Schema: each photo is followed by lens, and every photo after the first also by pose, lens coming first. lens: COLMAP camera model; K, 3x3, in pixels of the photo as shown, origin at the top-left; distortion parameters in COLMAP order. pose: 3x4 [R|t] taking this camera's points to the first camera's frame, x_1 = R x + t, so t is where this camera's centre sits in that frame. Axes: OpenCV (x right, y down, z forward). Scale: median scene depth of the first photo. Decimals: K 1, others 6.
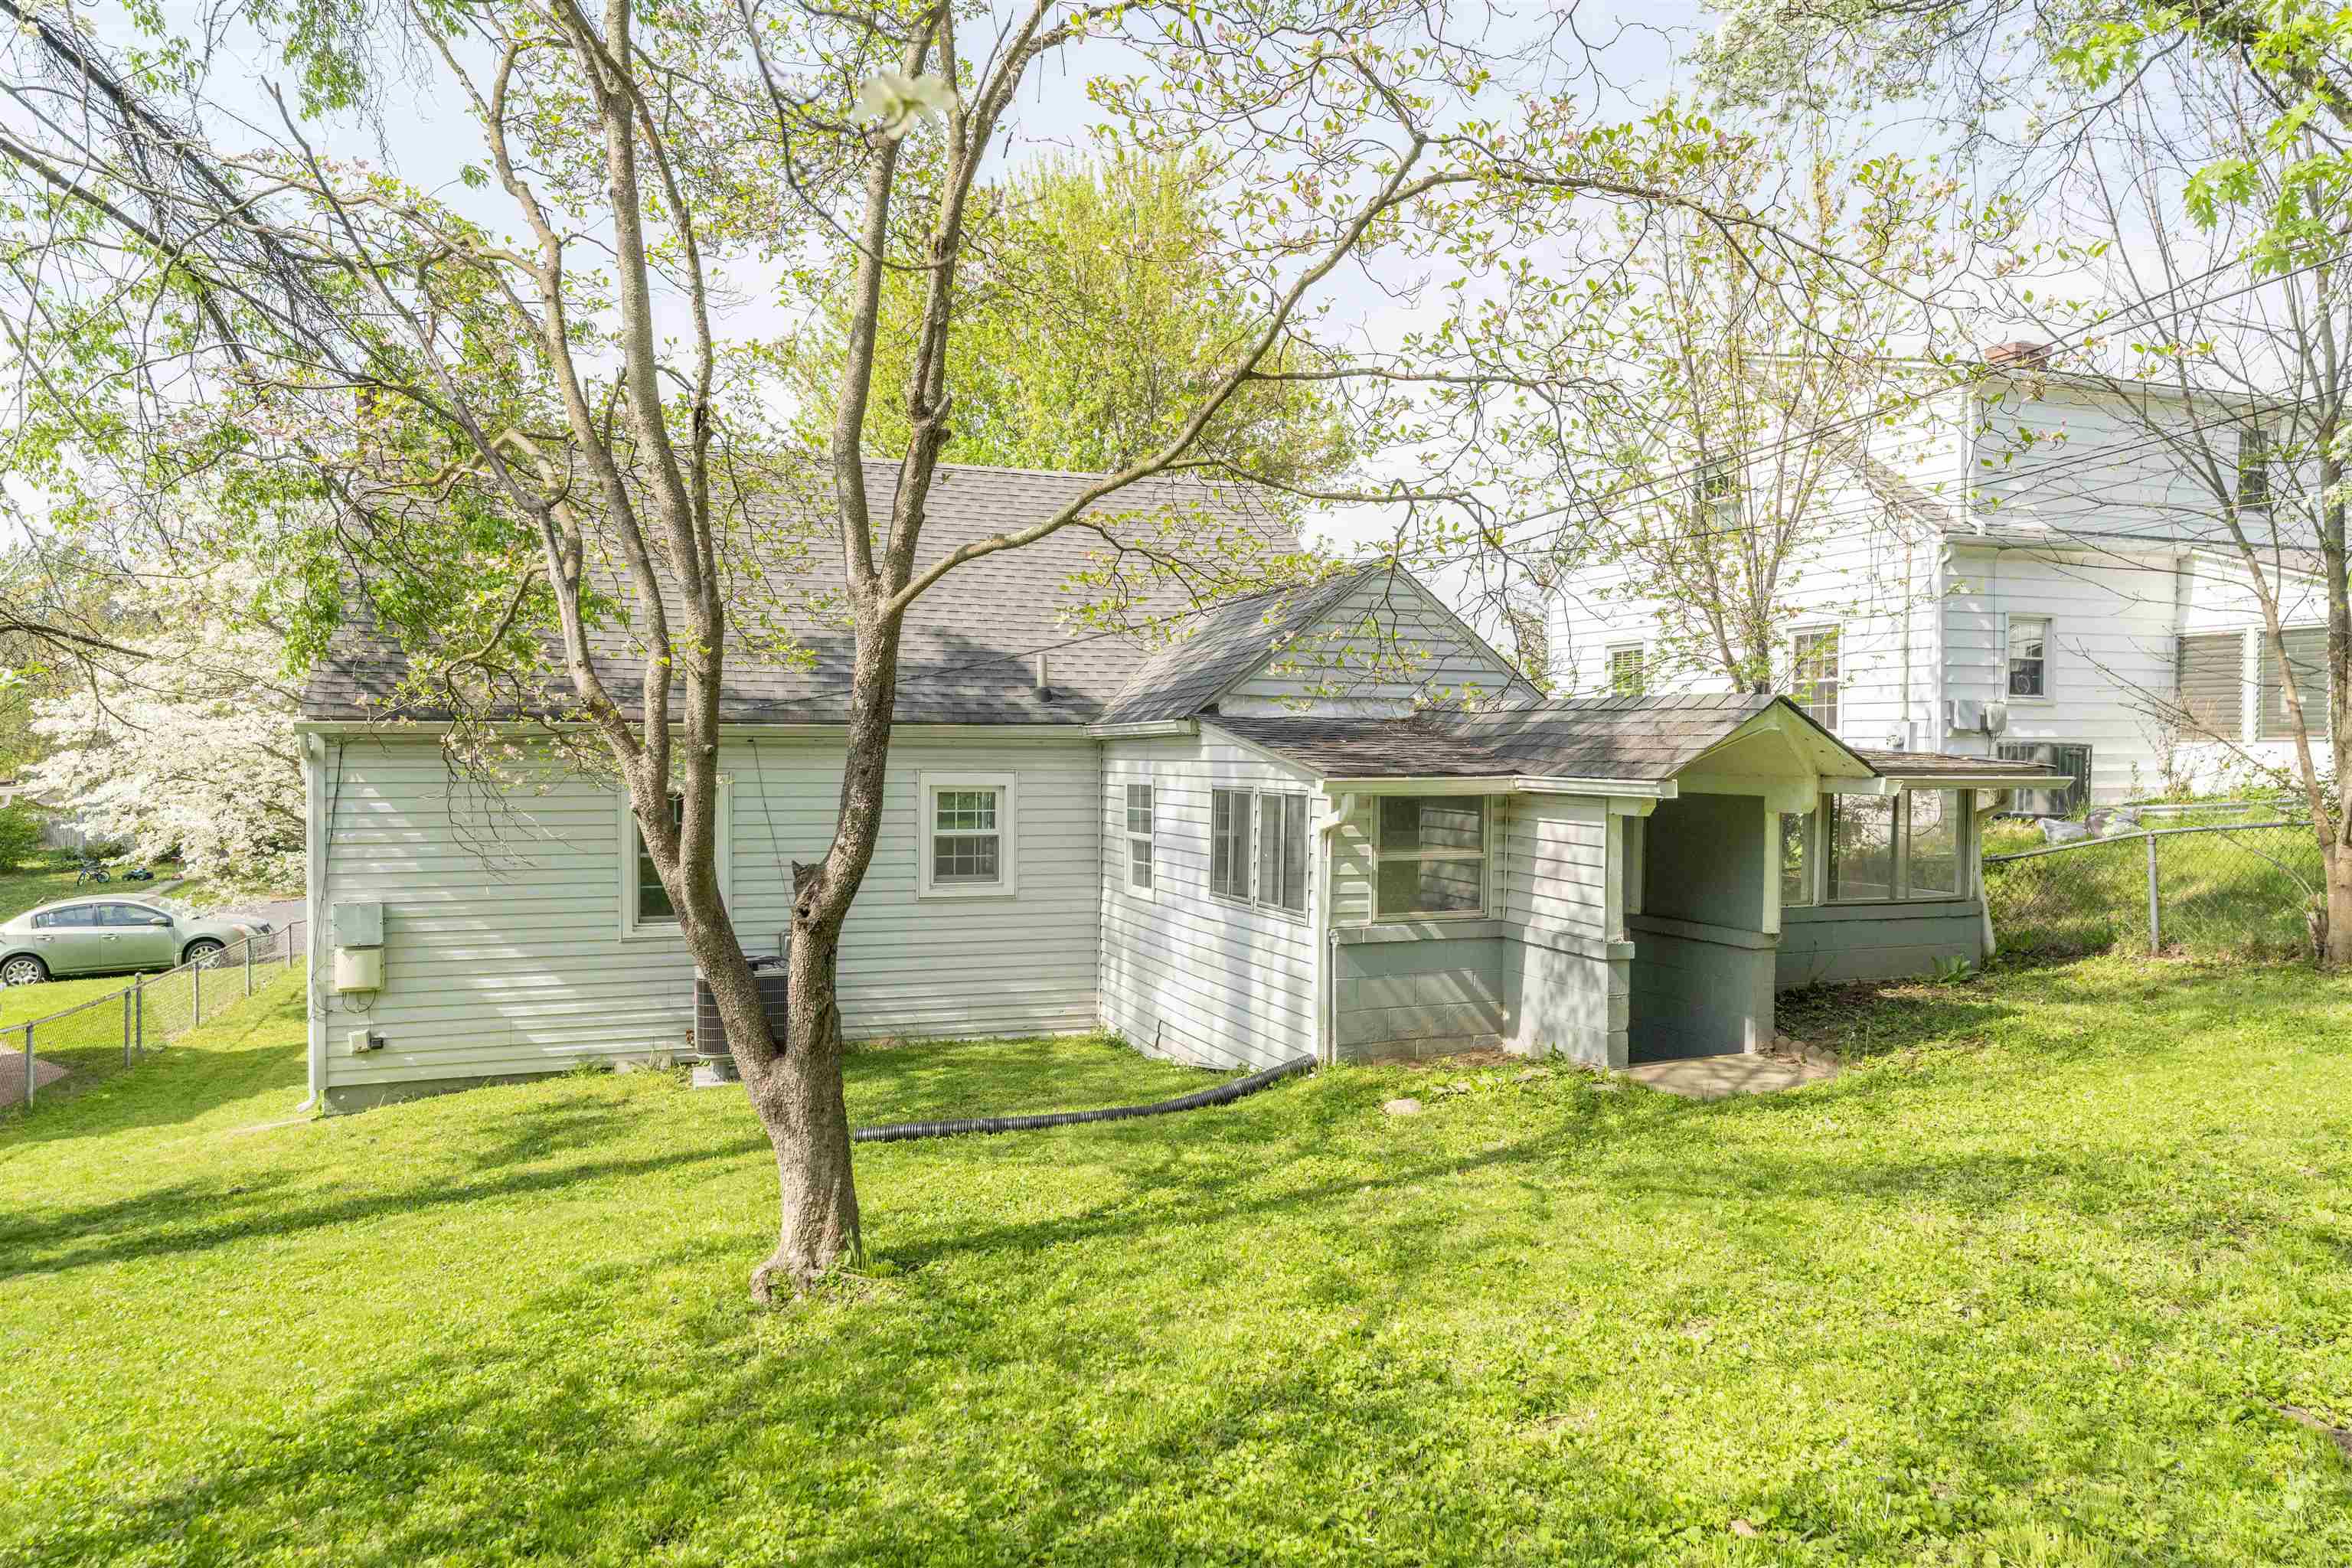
lens RADIAL K [[1480.8, 0, 1180.0], [0, 1480.8, 791.2], [0, 0, 1]] dist [-0.009980, -0.002690]
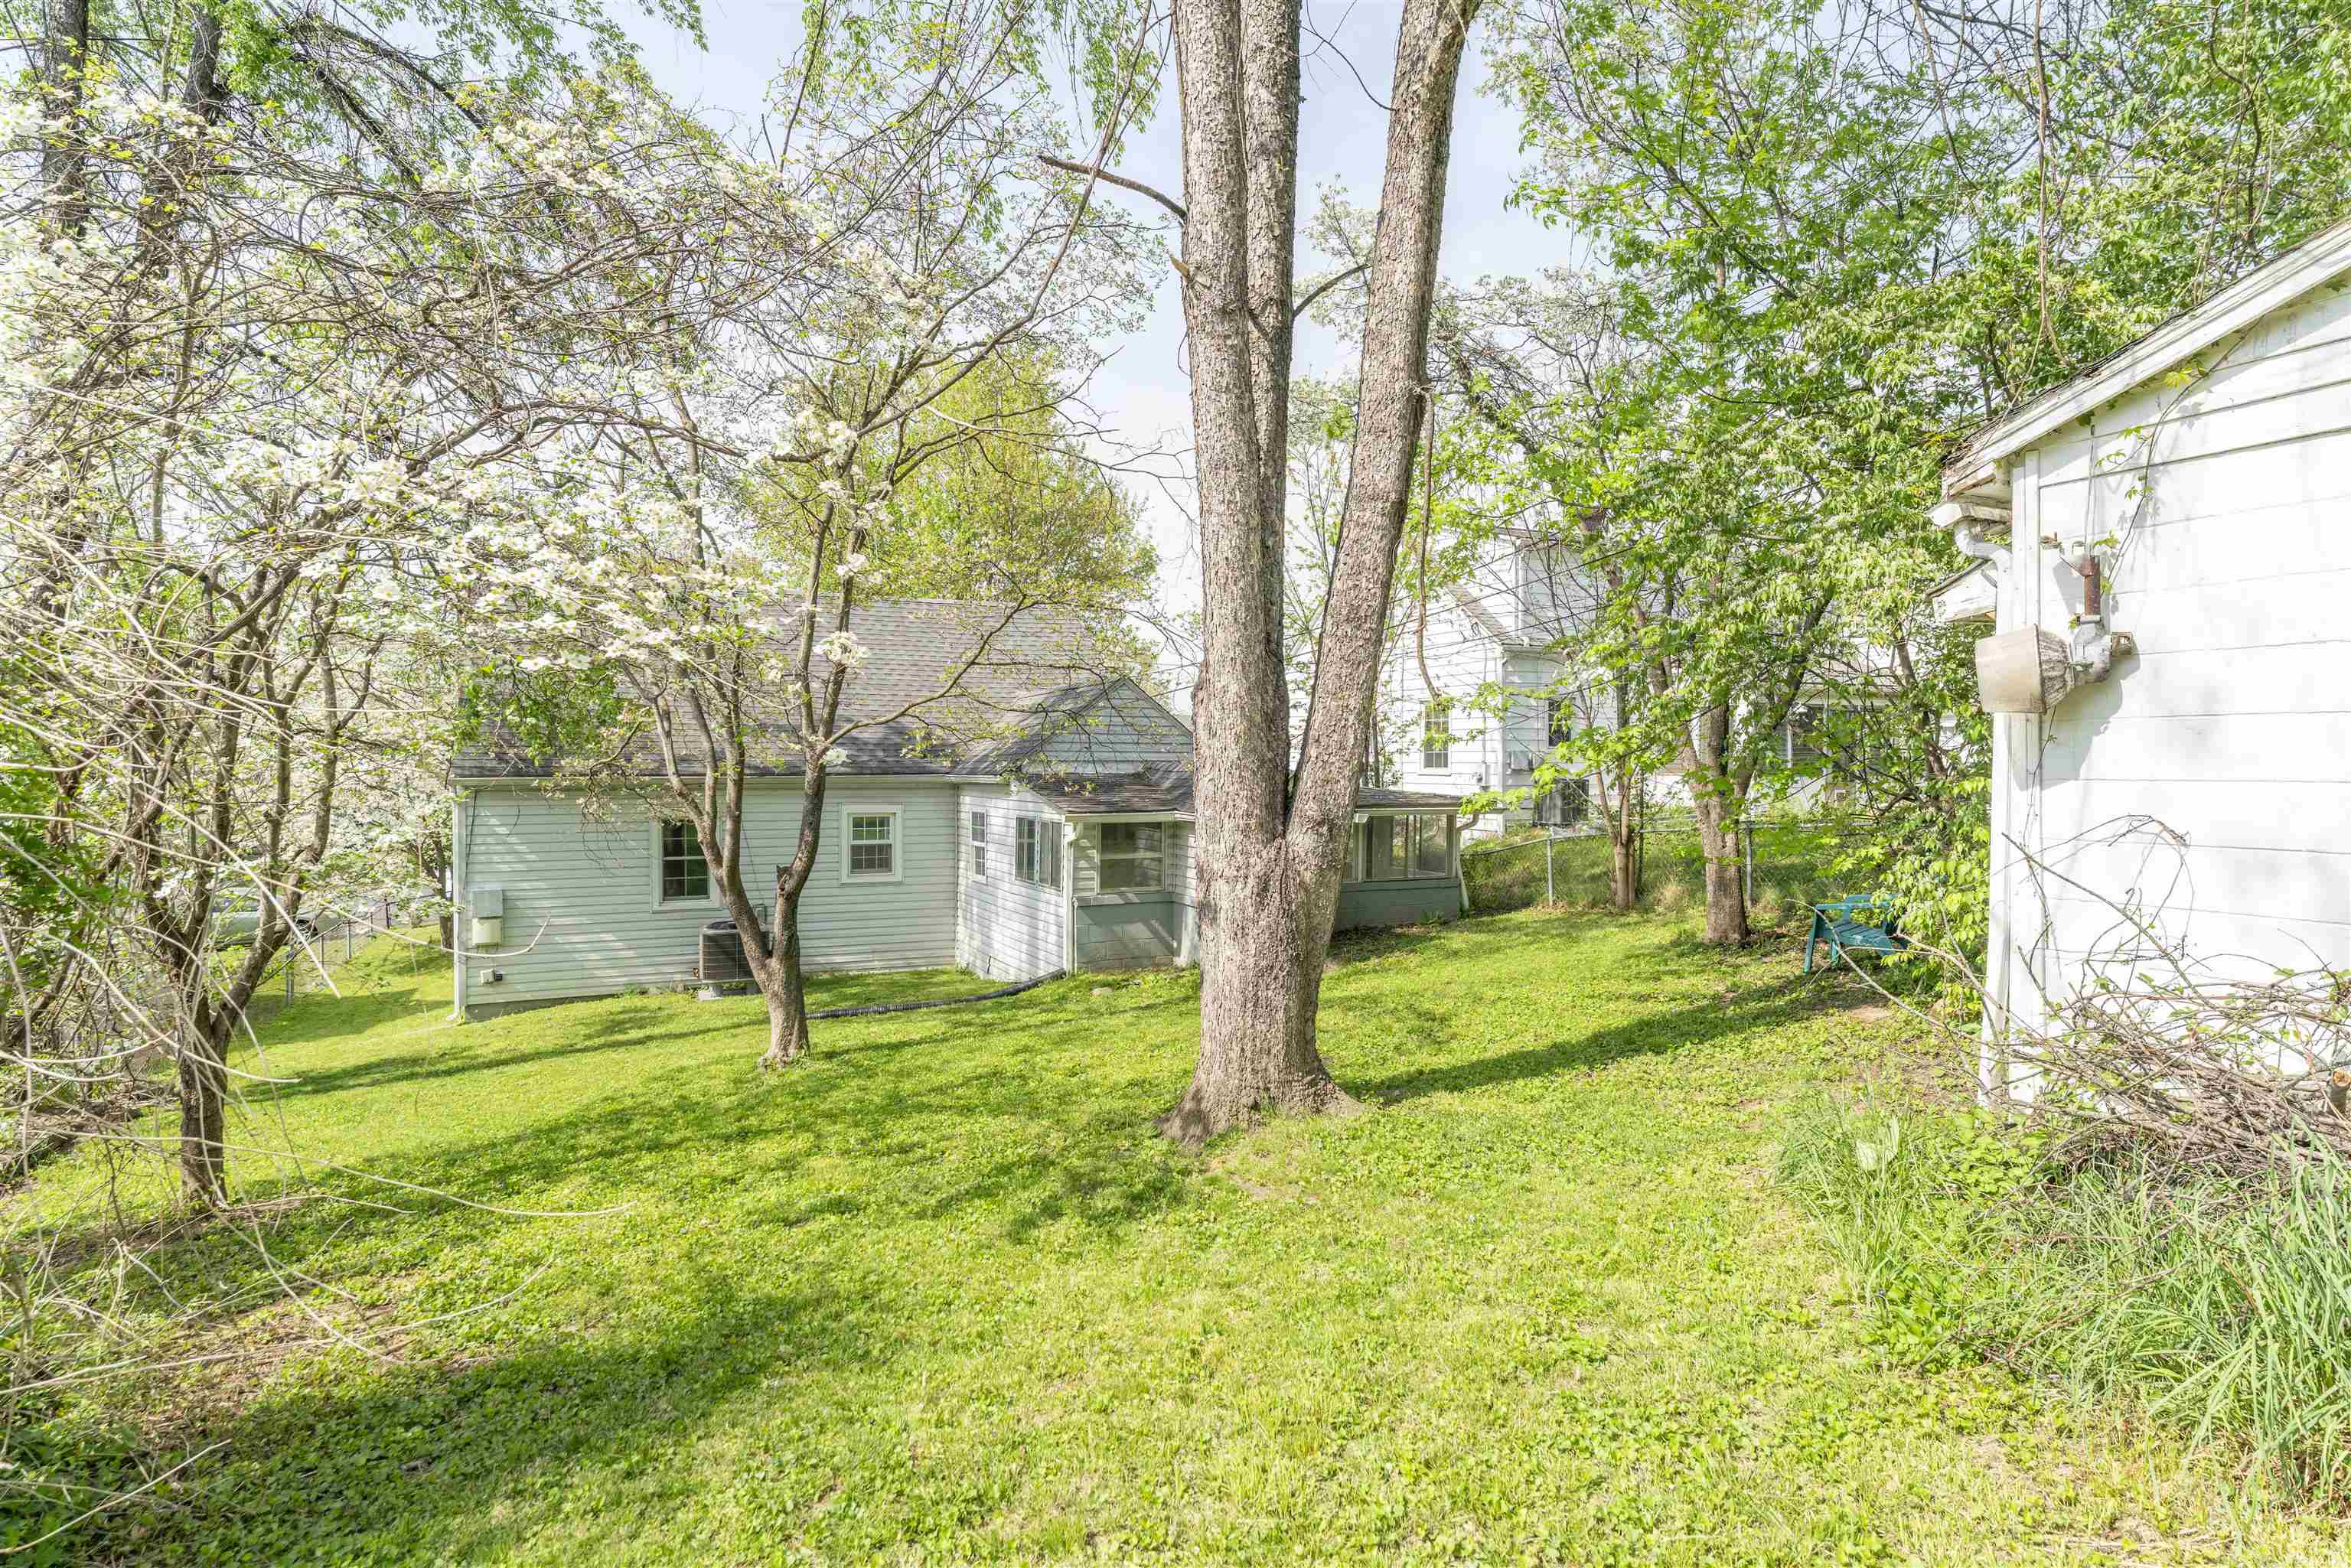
lens RADIAL K [[1253.0, 0, 1169.0], [0, 1253.0, 775.3], [0, 0, 1]] dist [0.002207, 0.000541]
pose [[0.997212, -0.004858, 0.074468, 0.095616], [0.005728, 0.999918, -0.011477, -0.033604], [-0.074406, 0.011871, 0.997157, -0.480125]]
